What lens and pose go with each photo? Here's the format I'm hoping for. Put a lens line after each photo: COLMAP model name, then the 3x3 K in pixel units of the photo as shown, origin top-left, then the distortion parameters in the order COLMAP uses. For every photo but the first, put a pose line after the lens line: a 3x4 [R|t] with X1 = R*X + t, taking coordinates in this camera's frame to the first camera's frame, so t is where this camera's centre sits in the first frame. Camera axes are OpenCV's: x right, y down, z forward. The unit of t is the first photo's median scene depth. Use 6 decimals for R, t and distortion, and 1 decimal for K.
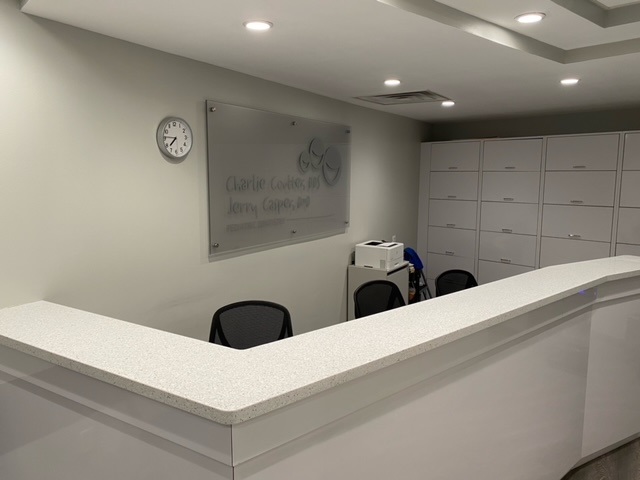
lens RADIAL K [[478.1, 0, 311.5], [0, 478.1, 237.4], [0, 0, 1]] dist [0.030068, -0.011513]
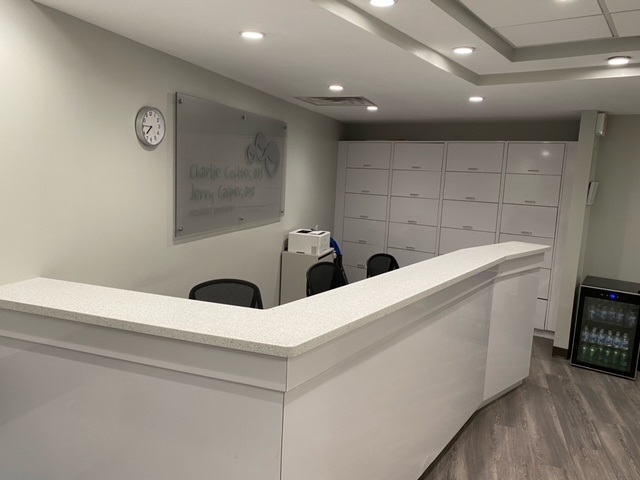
lens RADIAL K [[478.1, 0, 311.5], [0, 478.1, 237.4], [0, 0, 1]] dist [0.030068, -0.011513]
pose [[0.974245, 0.008043, 0.225348, -0.140346], [-0.011493, 0.999836, 0.014003, 0.015170], [-0.225199, -0.016232, 0.974178, -0.095708]]
